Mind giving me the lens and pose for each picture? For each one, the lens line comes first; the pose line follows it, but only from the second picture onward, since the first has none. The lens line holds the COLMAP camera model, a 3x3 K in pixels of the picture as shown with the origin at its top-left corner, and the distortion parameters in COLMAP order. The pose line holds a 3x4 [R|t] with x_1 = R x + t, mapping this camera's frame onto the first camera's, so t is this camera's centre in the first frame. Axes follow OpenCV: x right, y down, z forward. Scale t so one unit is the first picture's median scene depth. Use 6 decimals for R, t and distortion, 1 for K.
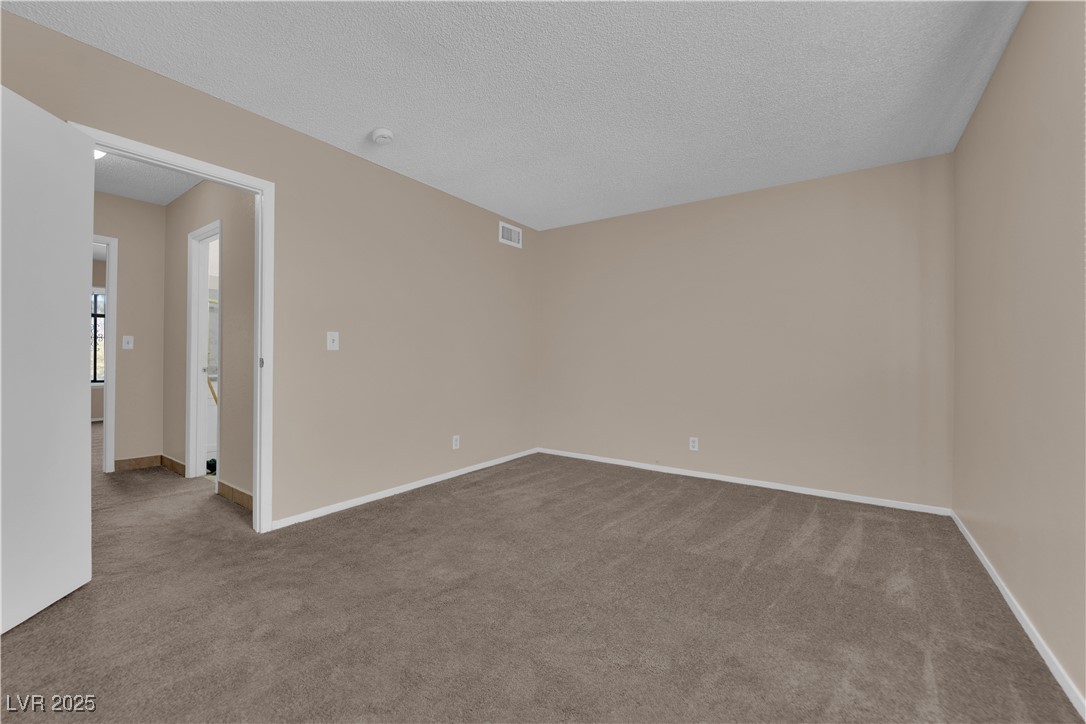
lens RADIAL K [[436.4, 0, 543.6], [0, 436.4, 356.2], [0, 0, 1]] dist [-0.006106, -0.006327]
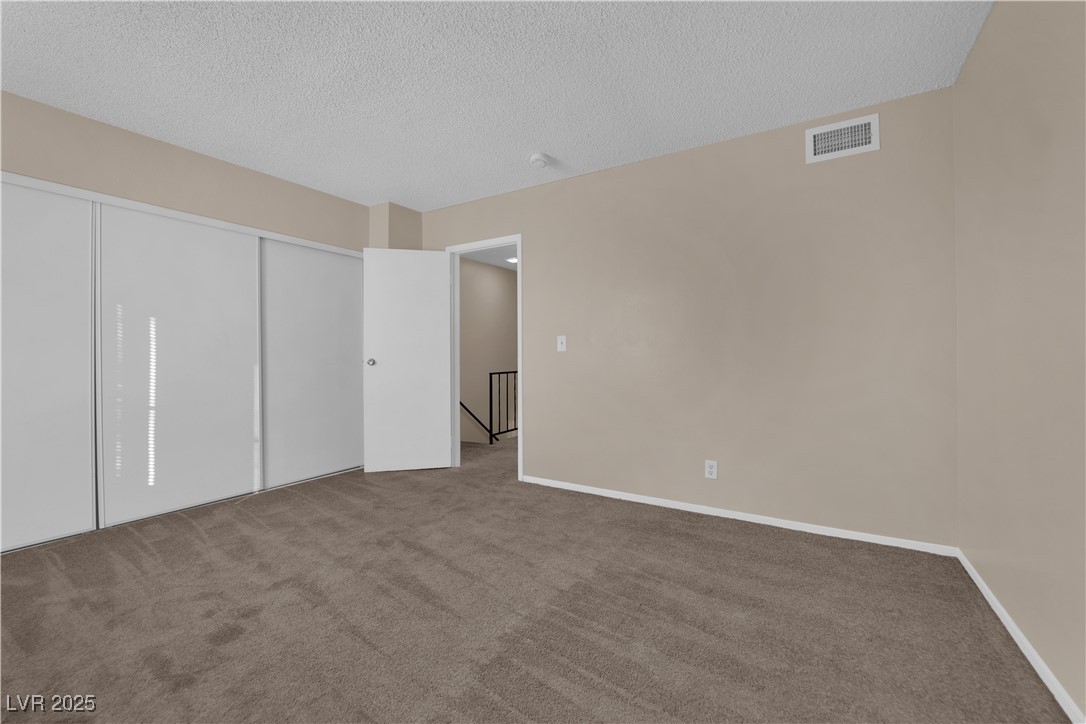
lens RADIAL K [[436.4, 0, 543.6], [0, 436.4, 356.2], [0, 0, 1]] dist [-0.006106, -0.006327]
pose [[0.056085, 0.000487, -0.998426, 0.701207], [0.009544, 0.999954, 0.001024, -0.002030], [0.998380, -0.009586, 0.056078, 0.877588]]
